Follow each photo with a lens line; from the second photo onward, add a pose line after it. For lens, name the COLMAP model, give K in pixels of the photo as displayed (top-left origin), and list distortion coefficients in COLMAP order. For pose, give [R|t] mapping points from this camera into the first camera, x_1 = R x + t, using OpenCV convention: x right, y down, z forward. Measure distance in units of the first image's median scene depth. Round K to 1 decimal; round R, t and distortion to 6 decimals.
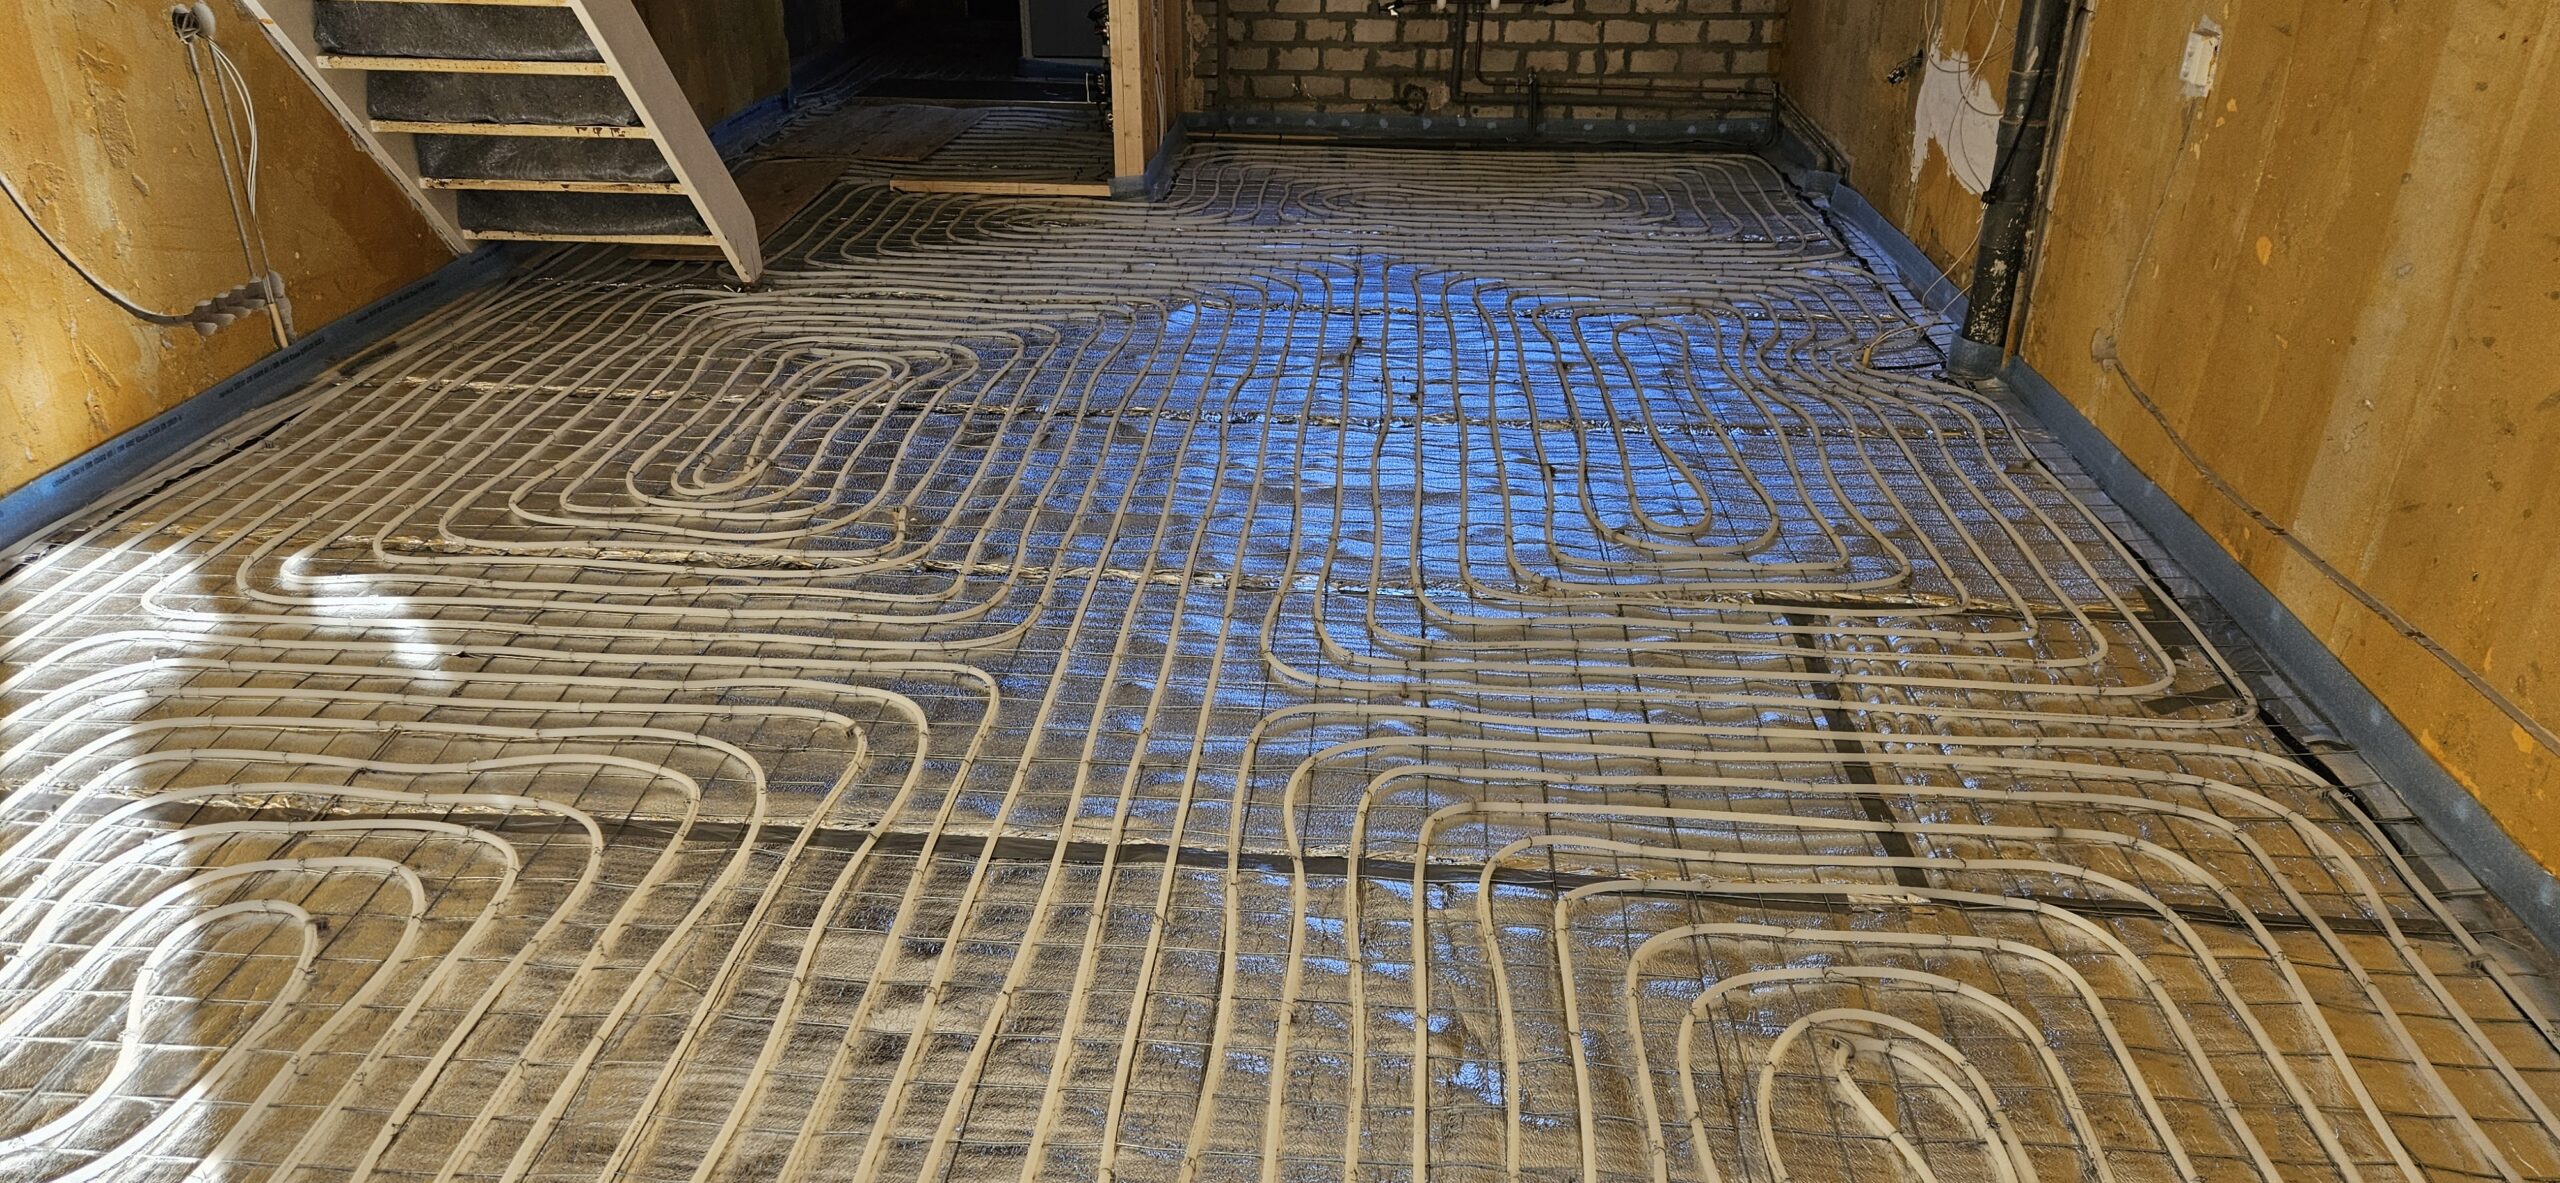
lens RADIAL K [[1713.1, 0, 1265.3], [0, 1713.1, 601.3], [0, 0, 1]] dist [0.054900, -0.054033]
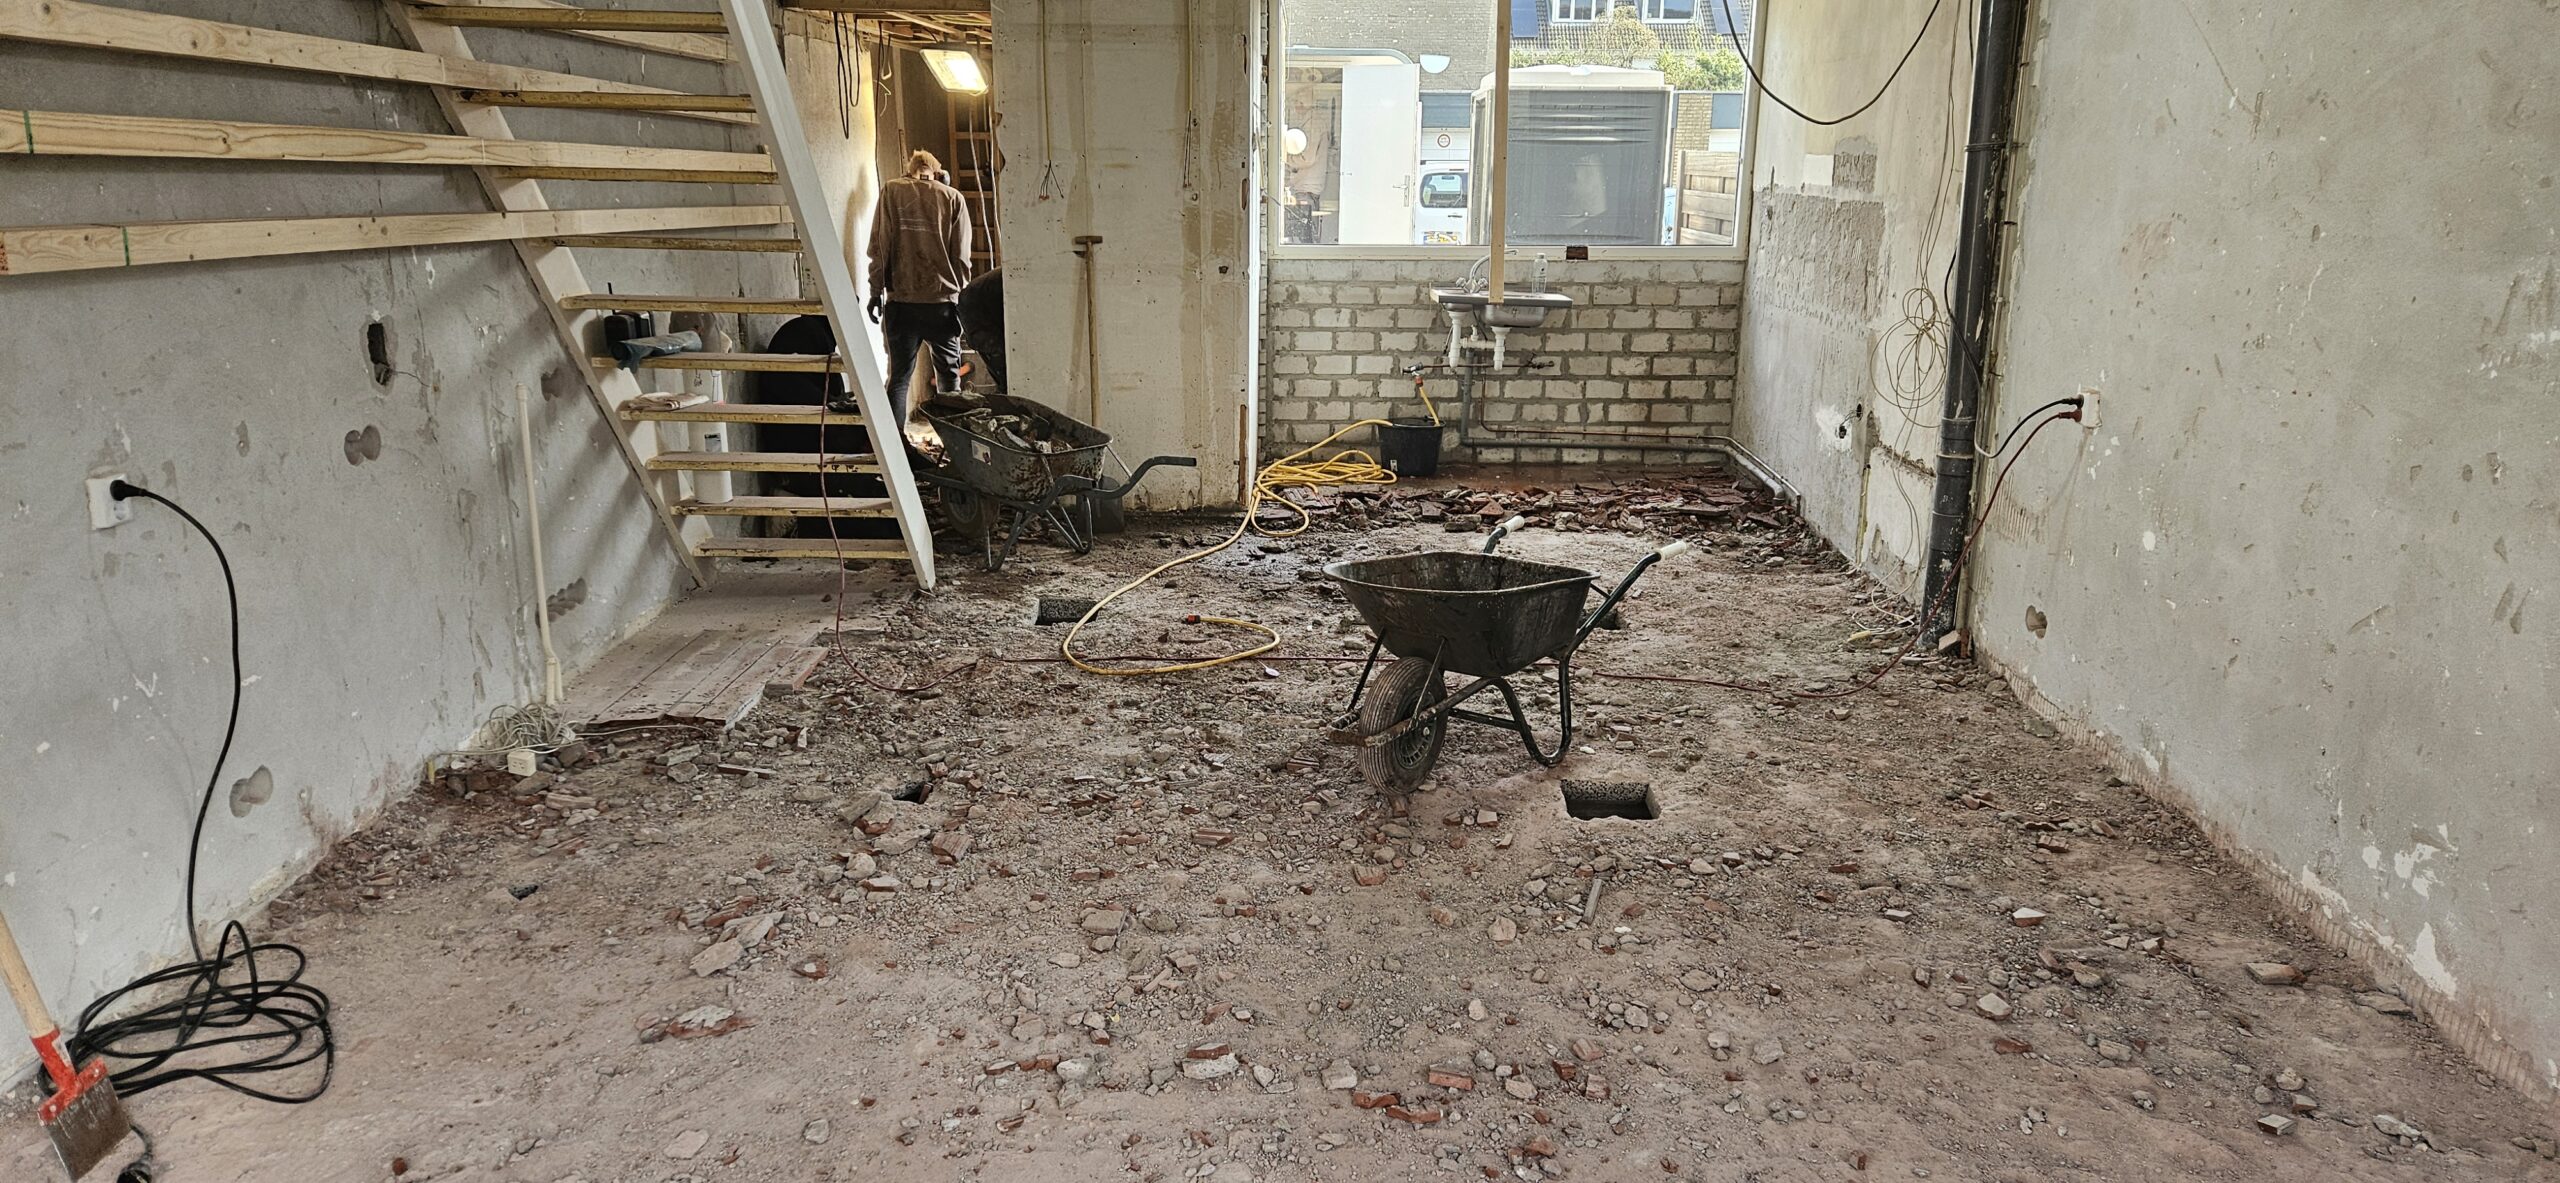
lens RADIAL K [[1713.1, 0, 1292.0], [0, 1713.1, 599.0], [0, 0, 1]] dist [0.054900, -0.054033]
pose [[0.997734, -0.007530, 0.066861, -0.091341], [0.020508, 0.980466, -0.195616, 0.045339], [-0.064082, 0.196544, 0.978399, -0.136499]]
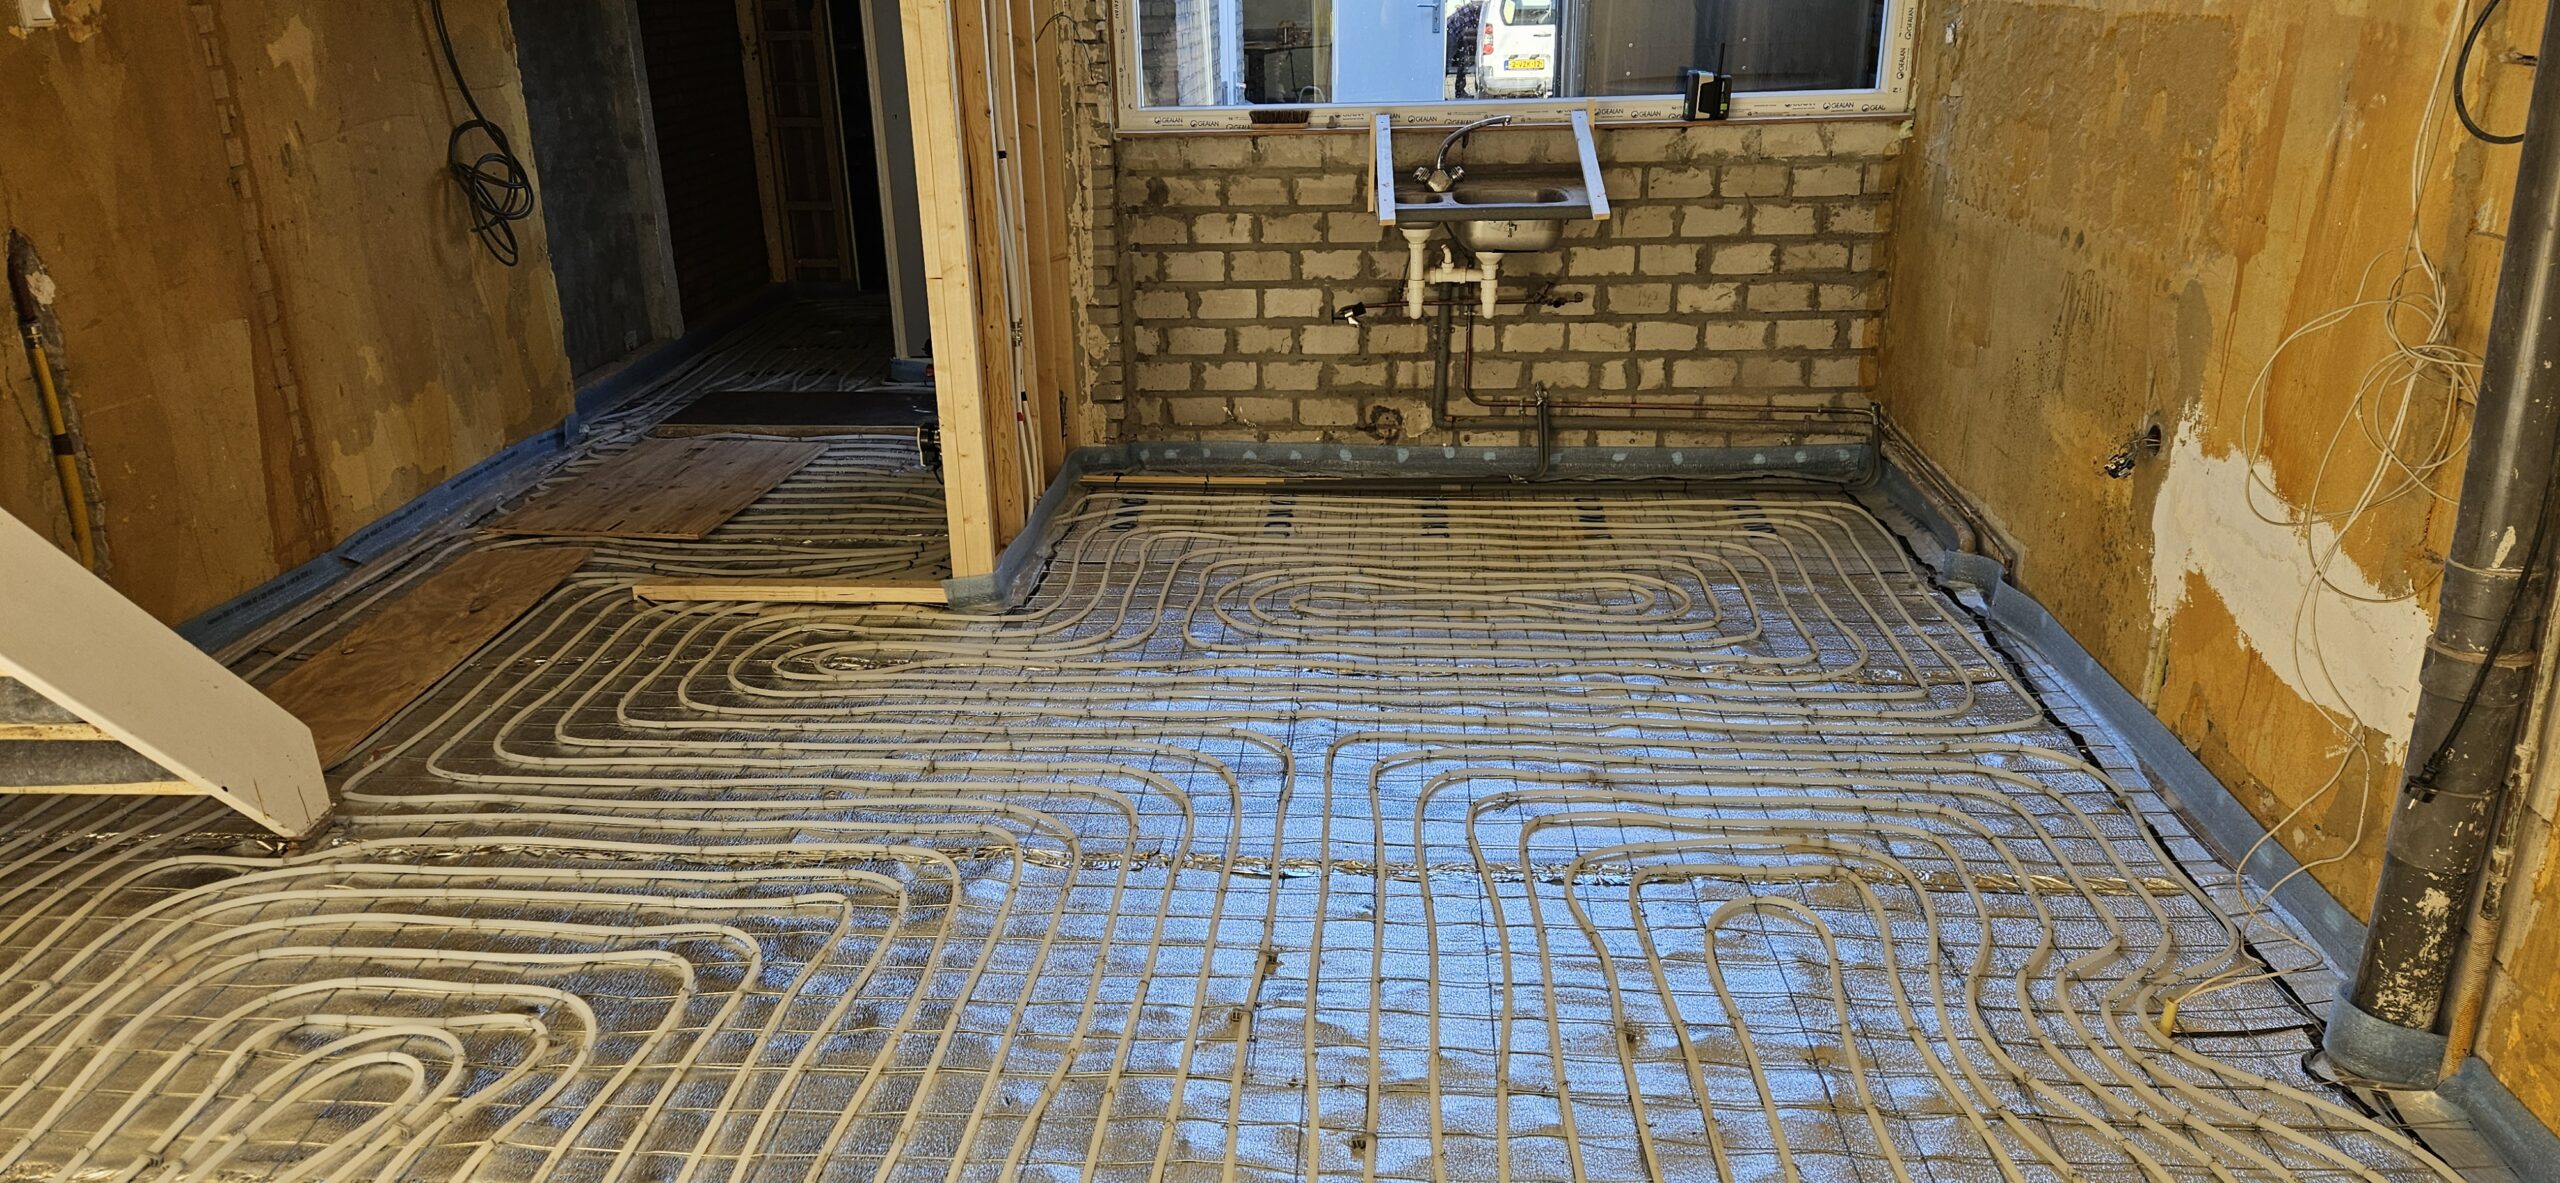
lens RADIAL K [[1713.1, 0, 1254.8], [0, 1713.1, 587.3], [0, 0, 1]] dist [0.054900, -0.054033]
pose [[0.999751, -0.017570, -0.013742, 0.039692], [0.015951, 0.993790, -0.110123, -0.143509], [0.015591, 0.109877, 0.993823, 0.269850]]
